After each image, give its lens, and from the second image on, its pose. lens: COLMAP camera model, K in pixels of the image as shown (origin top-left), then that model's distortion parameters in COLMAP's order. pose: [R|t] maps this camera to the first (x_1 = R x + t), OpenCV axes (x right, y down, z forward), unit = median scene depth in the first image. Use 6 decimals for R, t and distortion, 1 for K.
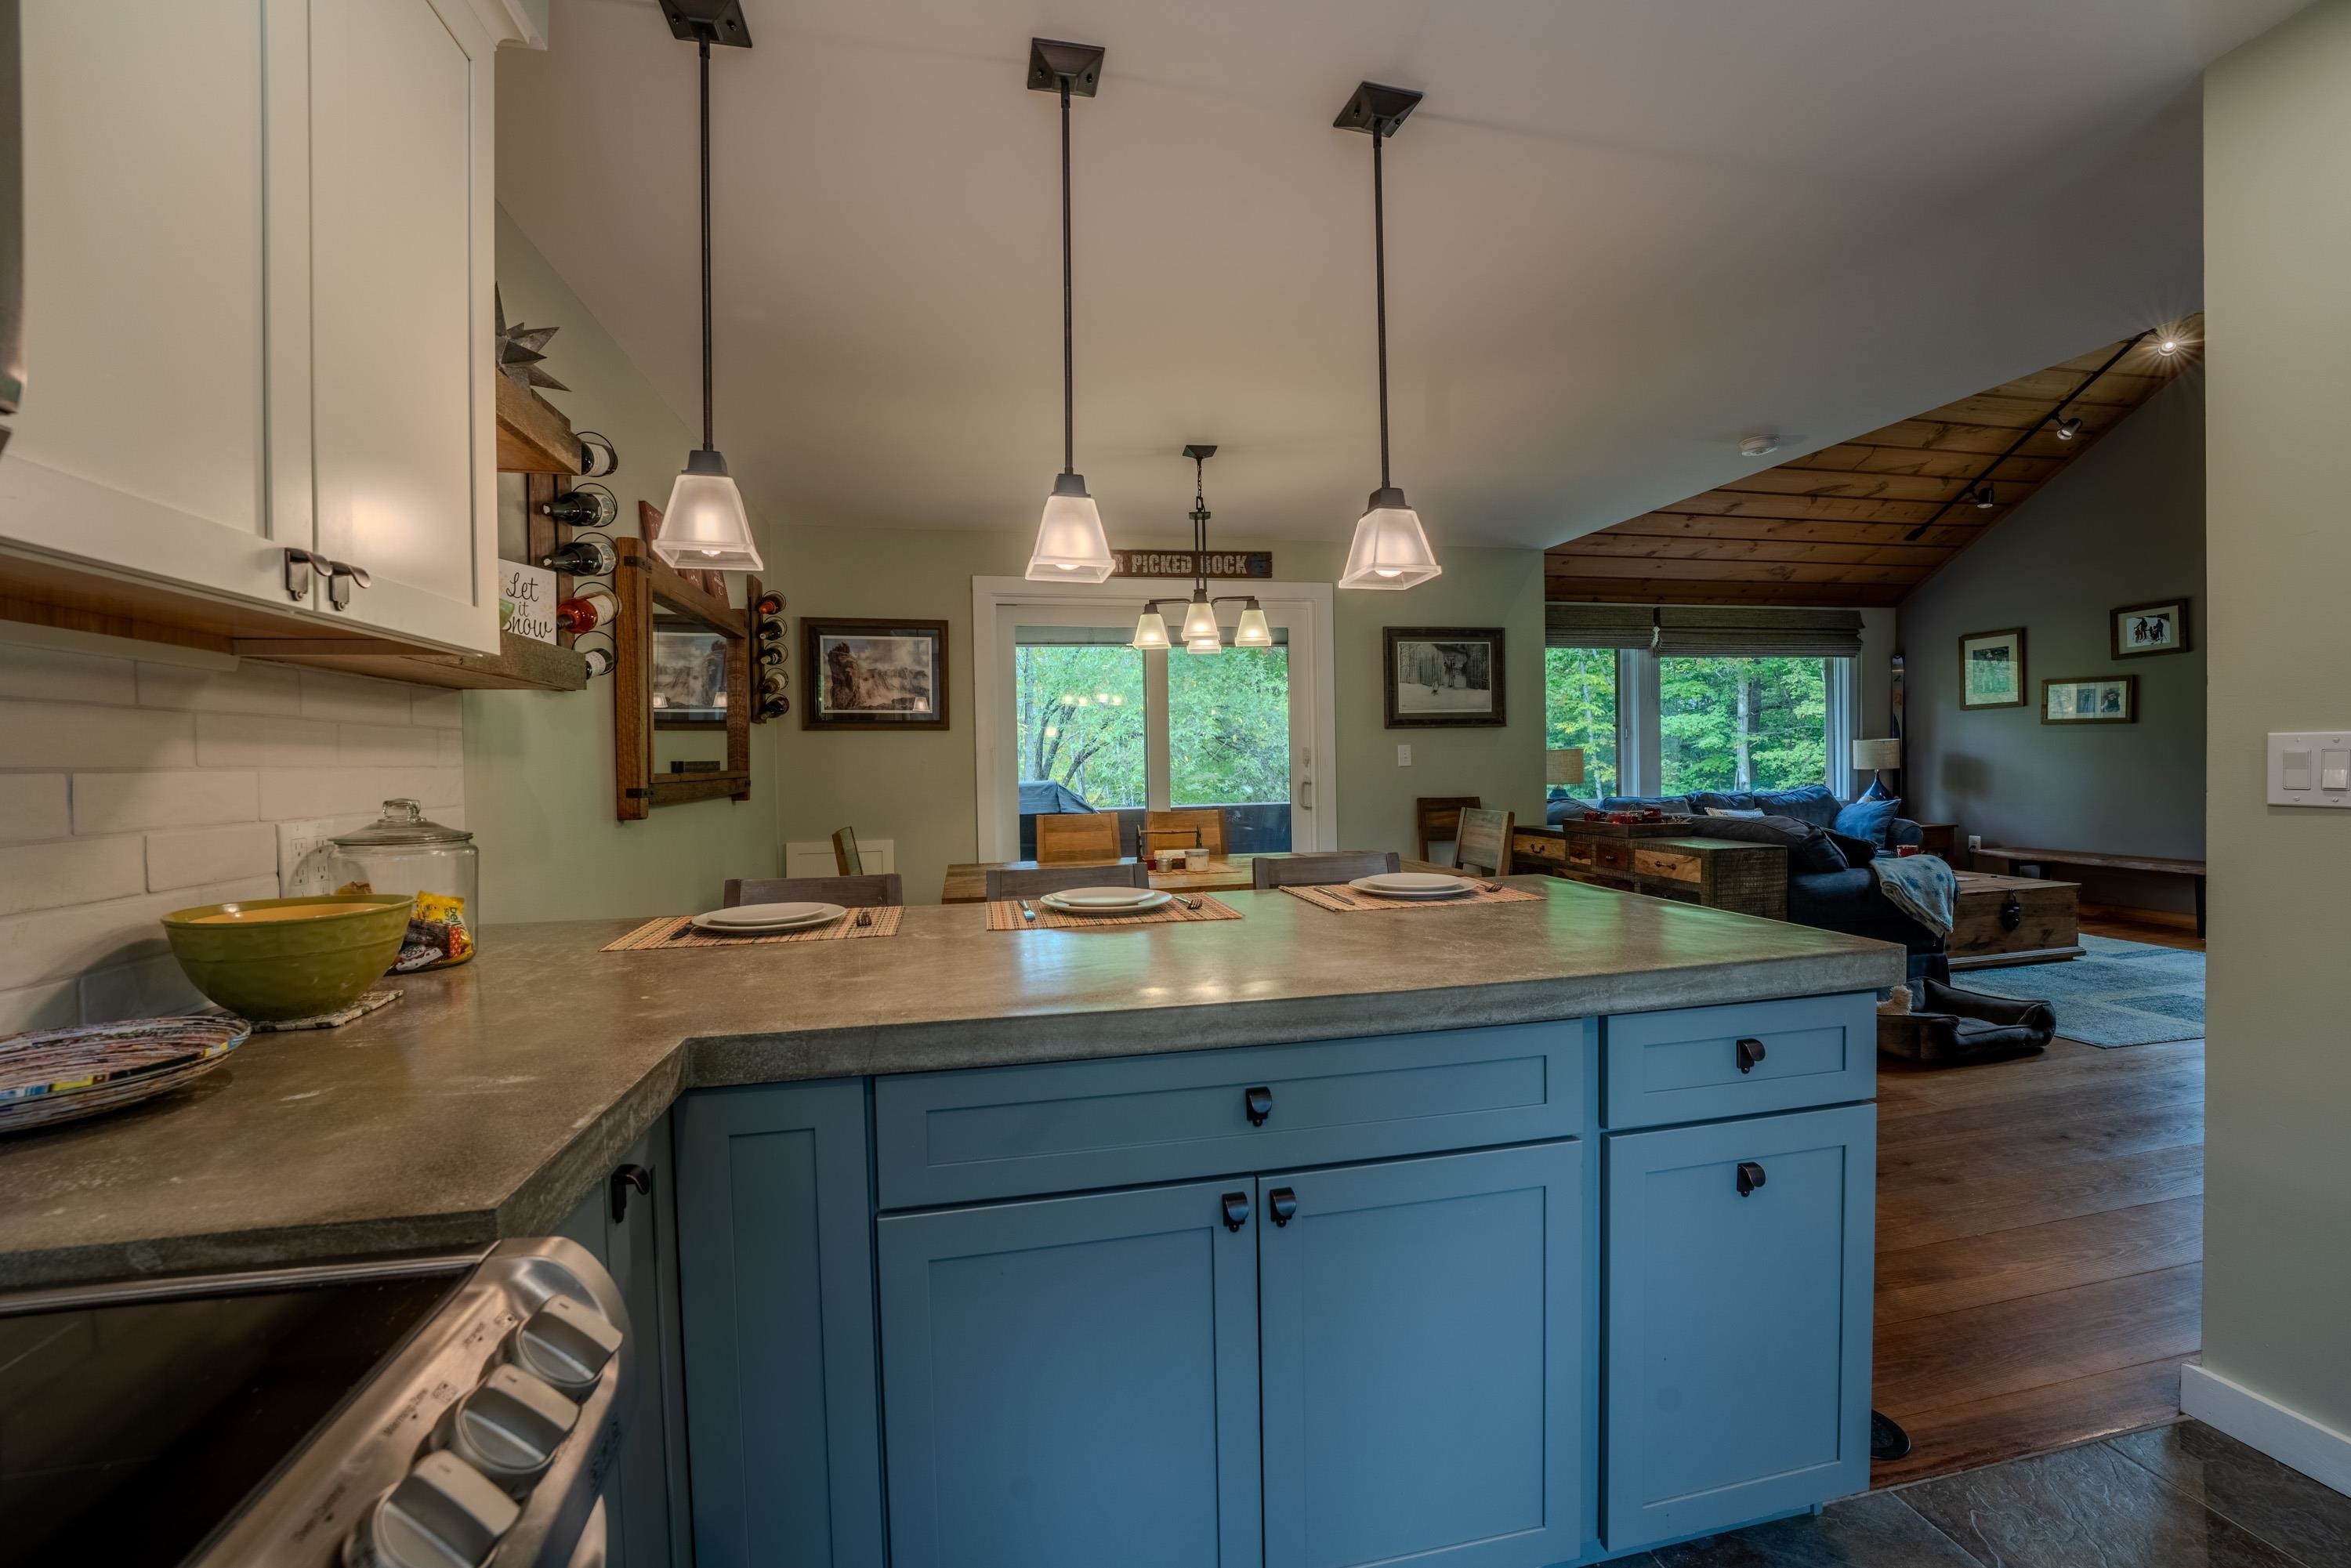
lens RADIAL K [[957.4, 0, 1170.7], [0, 957.4, 783.5], [0, 0, 1]] dist [-0.035063, 0.006125]
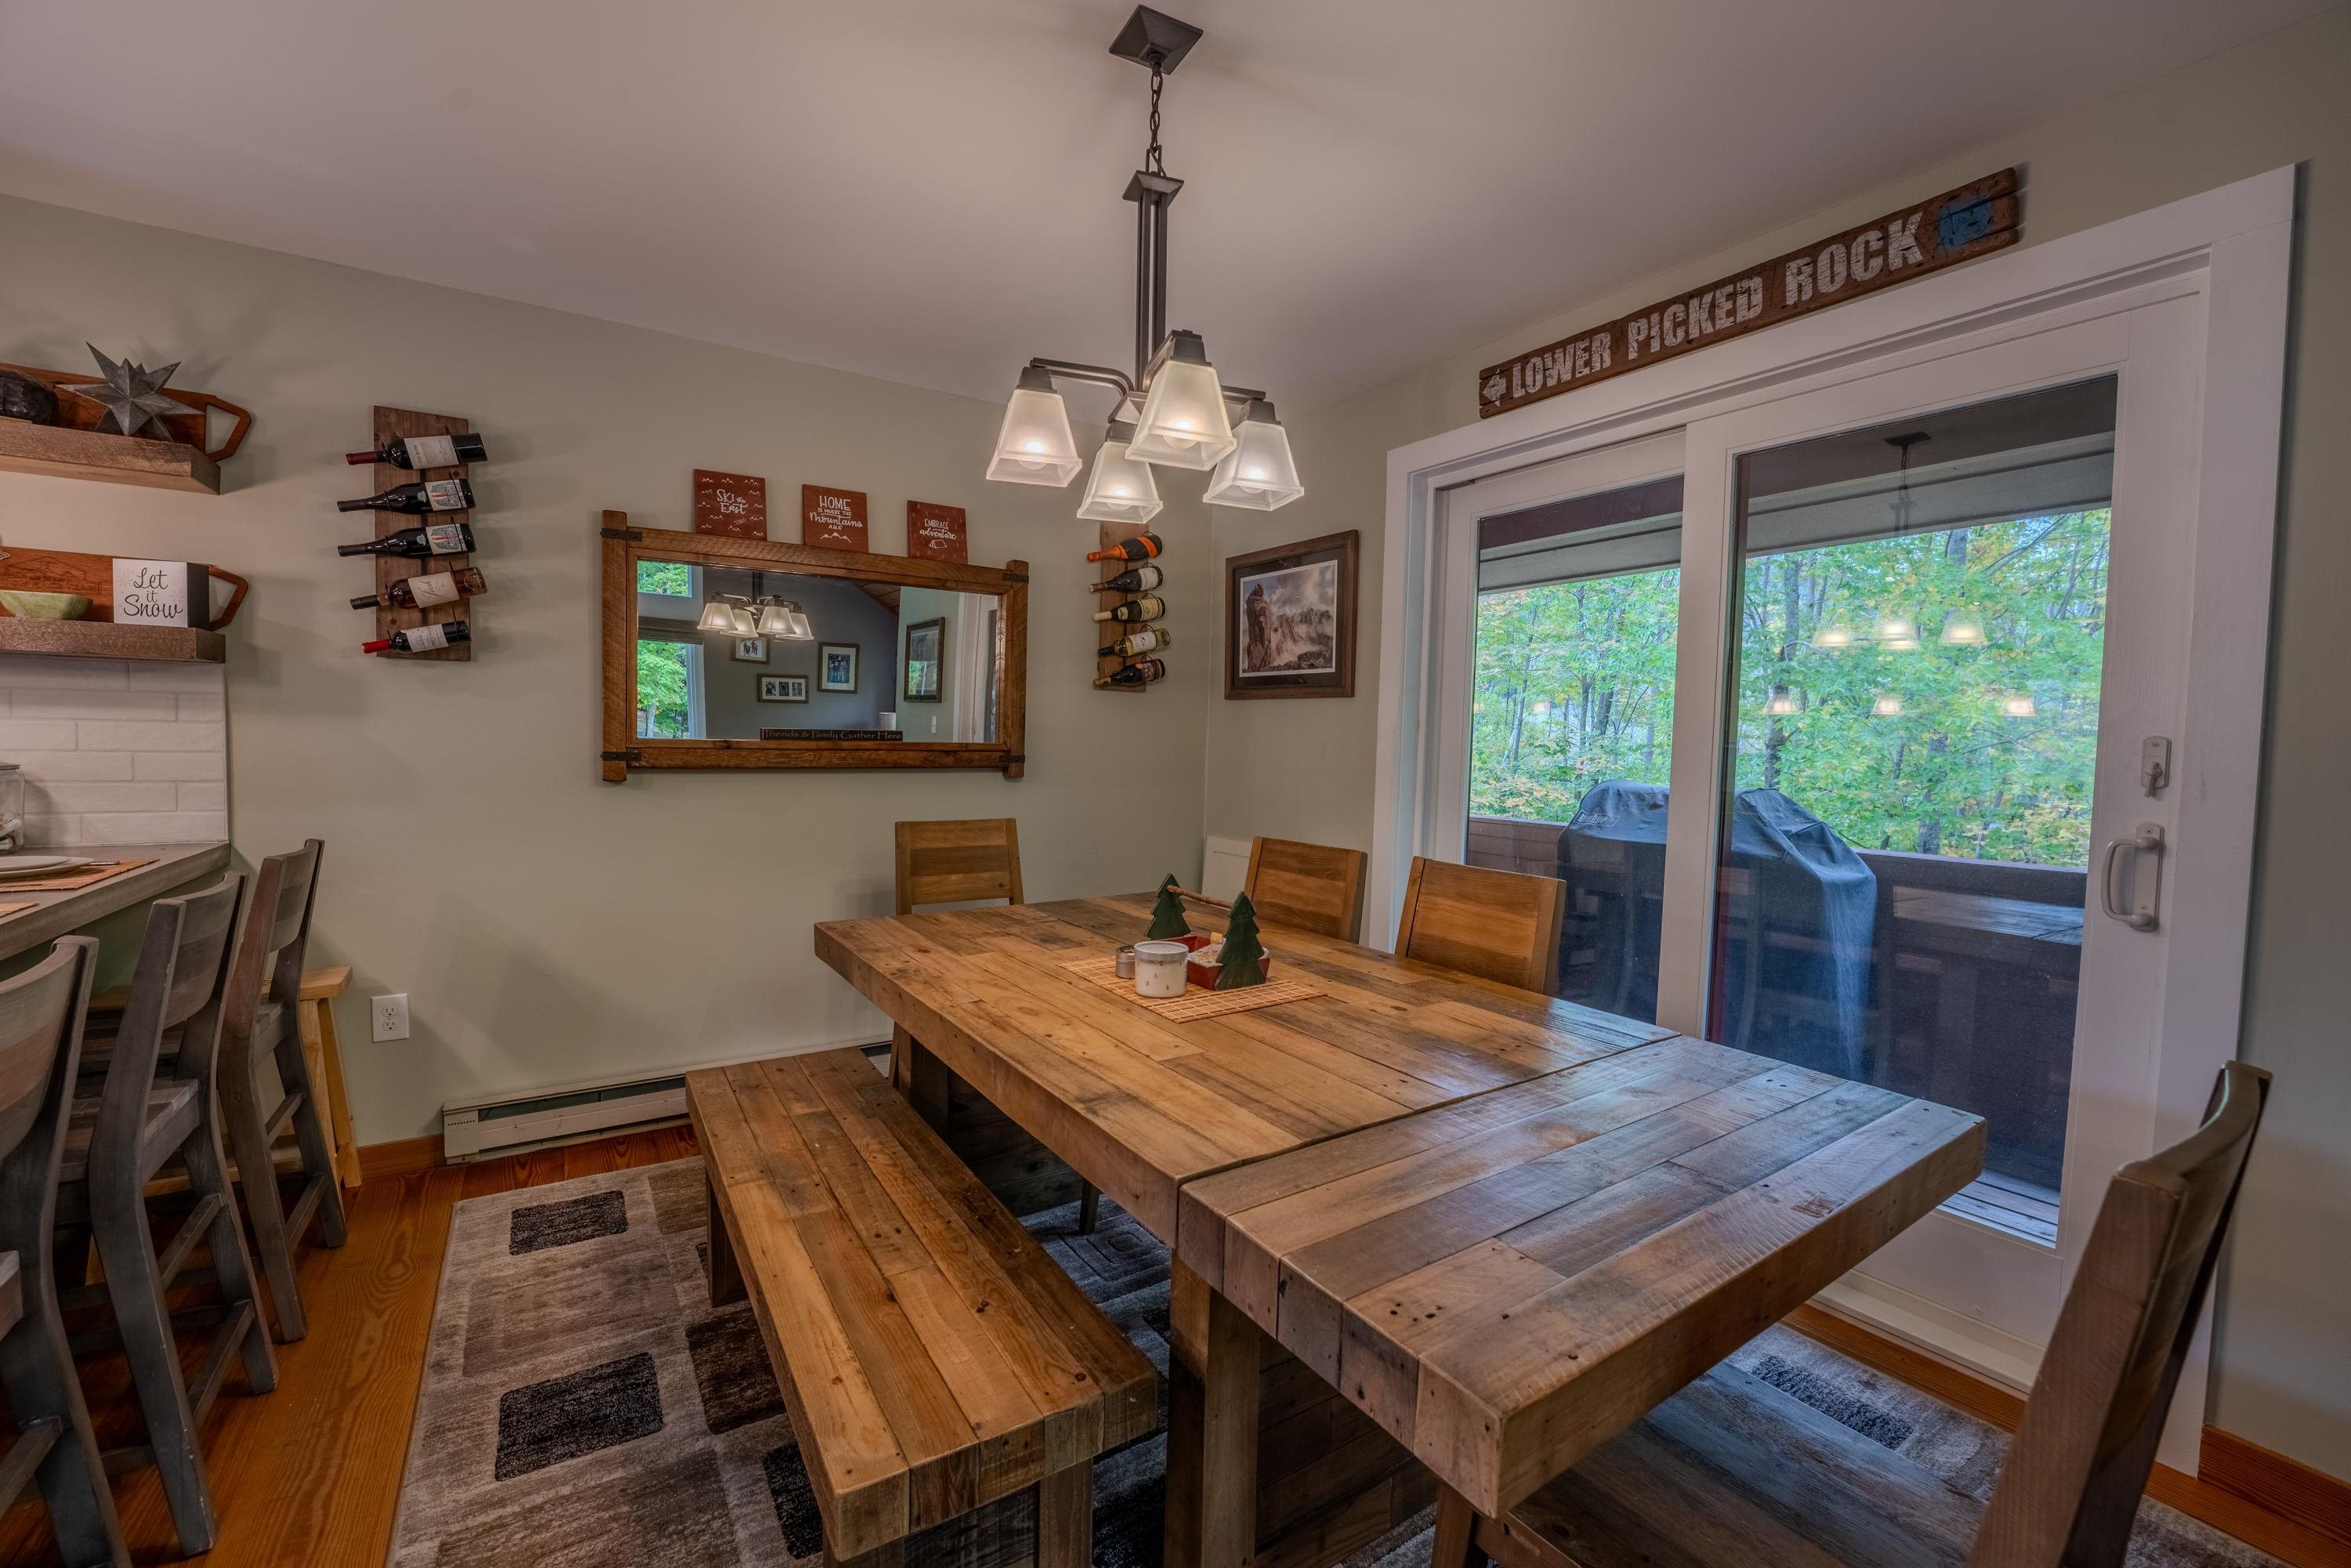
lens RADIAL K [[957.4, 0, 1170.7], [0, 957.4, 783.5], [0, 0, 1]] dist [-0.035063, 0.006125]
pose [[0.366041, 0.065310, -0.928304, 0.345070], [-0.049471, 0.997489, 0.050670, -0.023651], [0.929283, 0.027377, 0.368353, 0.649572]]
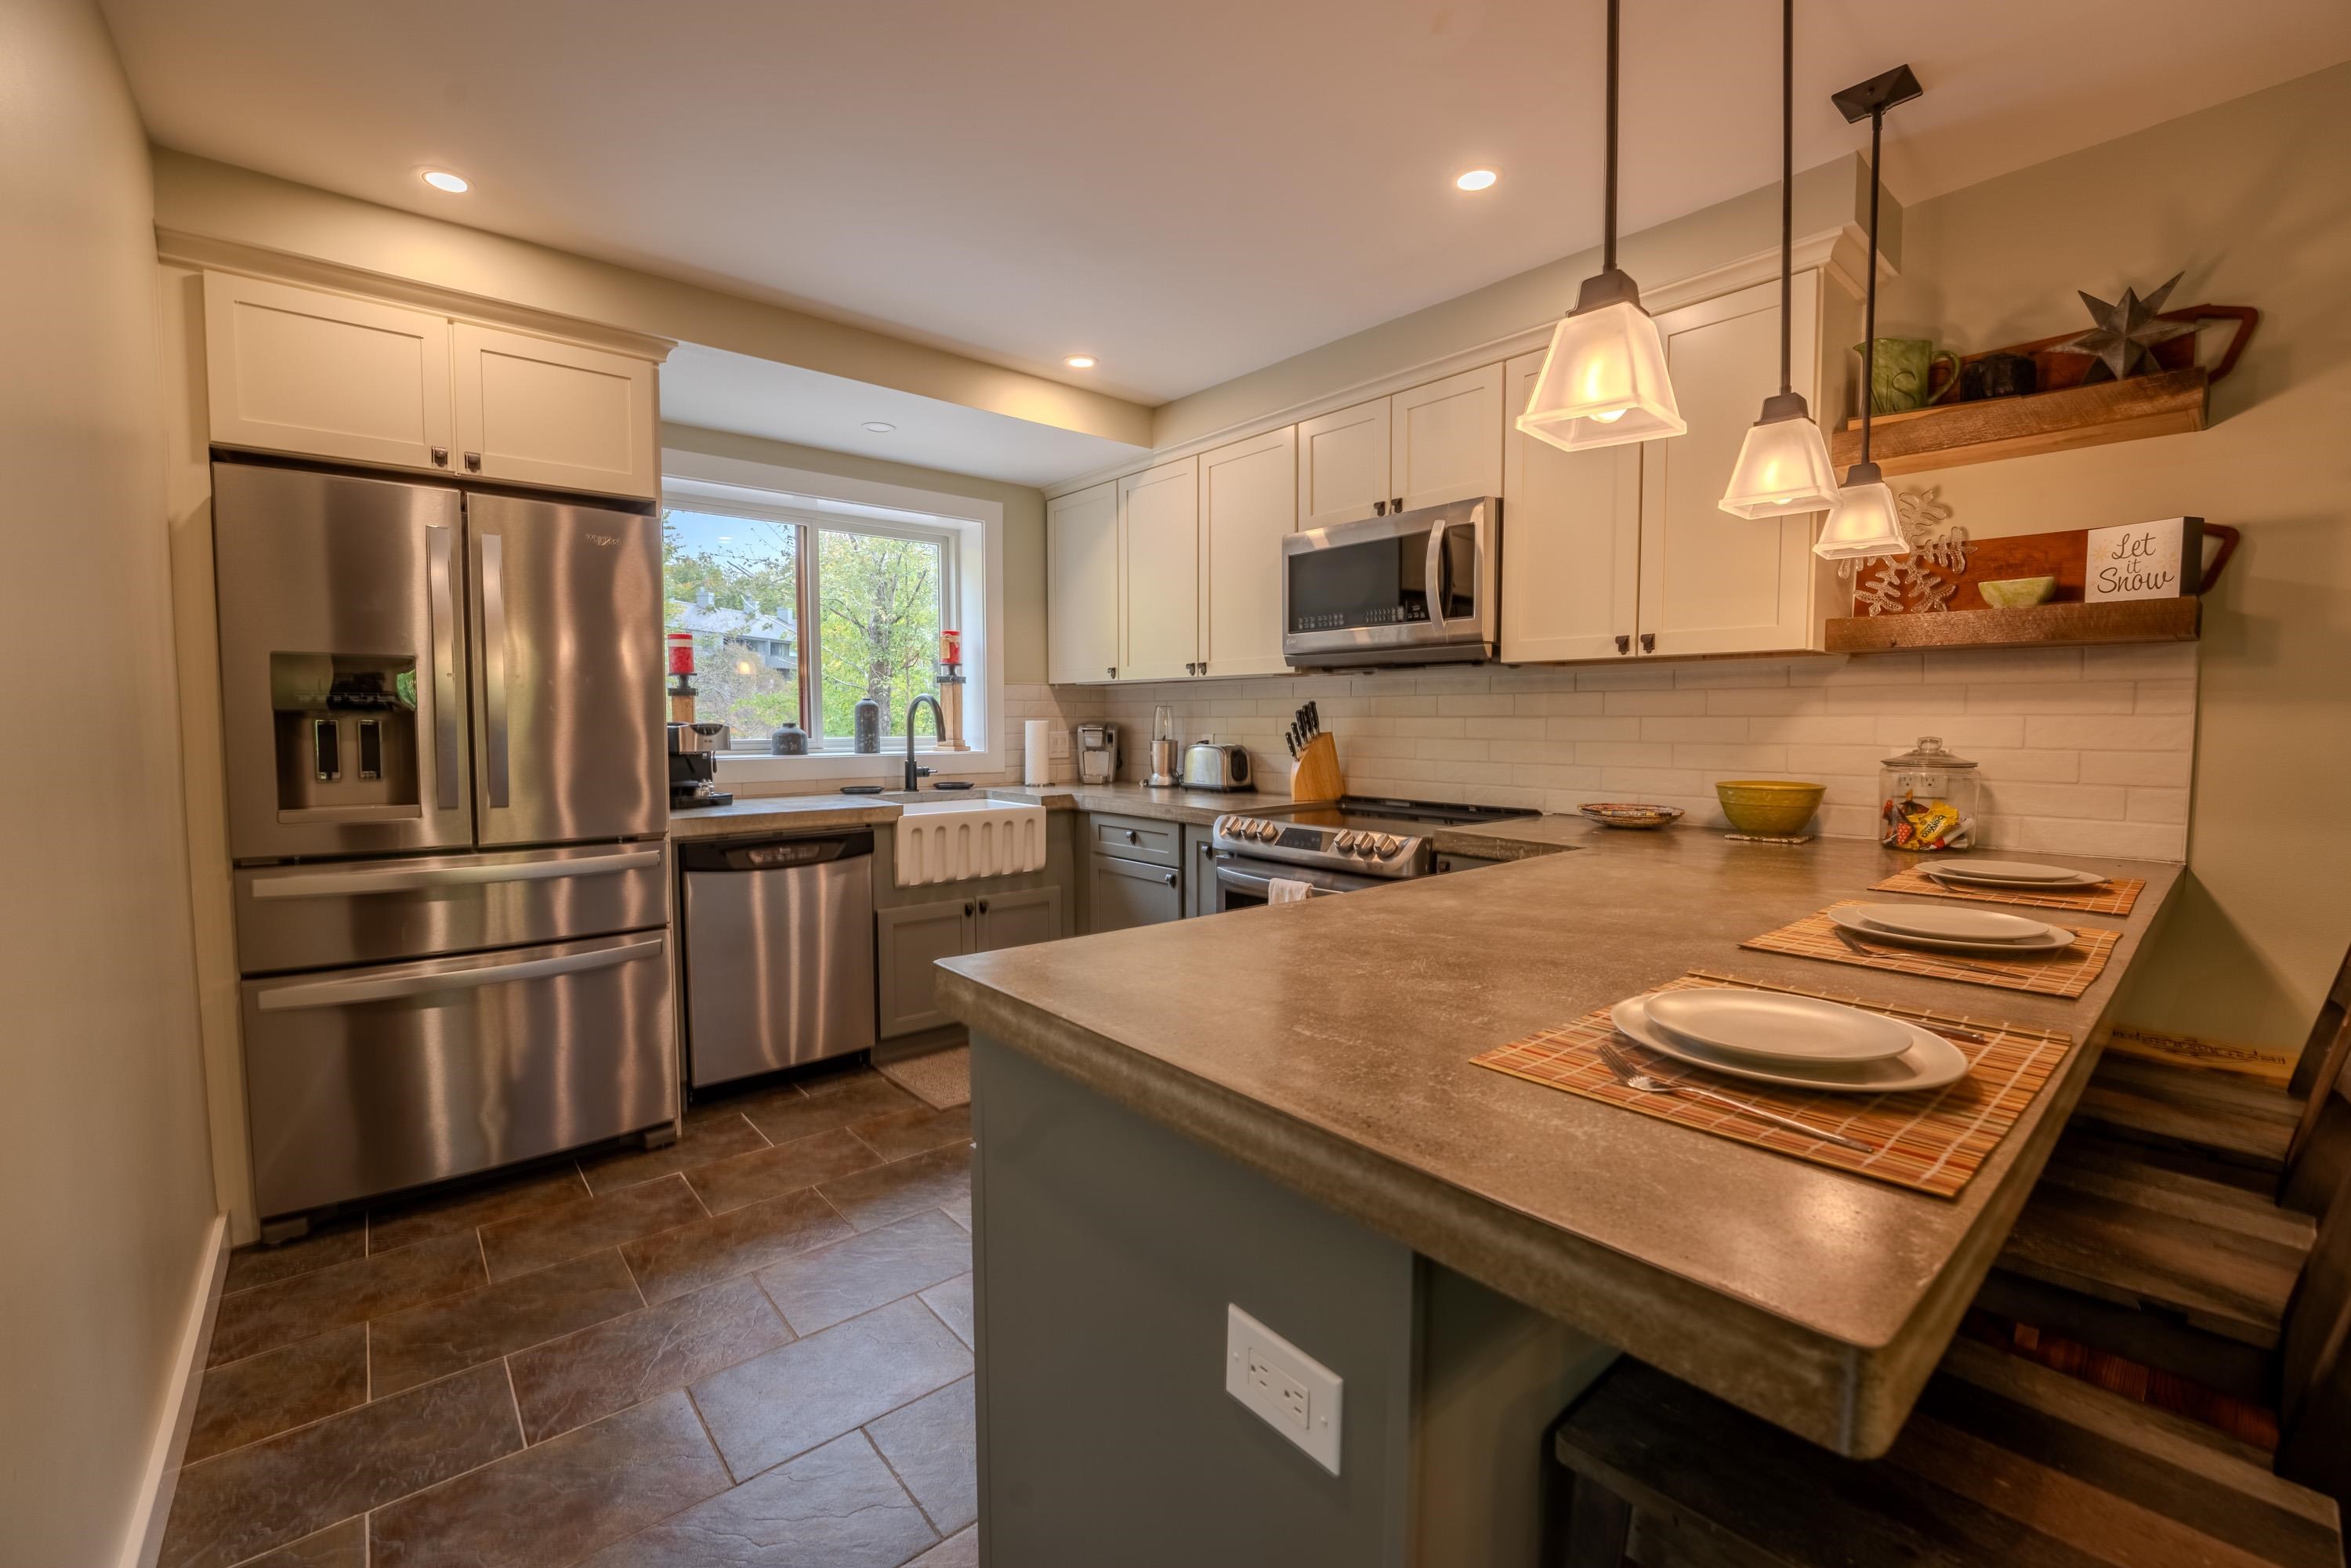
lens RADIAL K [[957.4, 0, 1170.7], [0, 957.4, 783.5], [0, 0, 1]] dist [-0.035063, 0.006125]
pose [[-0.879202, 0.049303, -0.473892, 0.273026], [0.005077, 0.995545, 0.094155, -0.016502], [0.476423, 0.080375, -0.875535, 0.507196]]
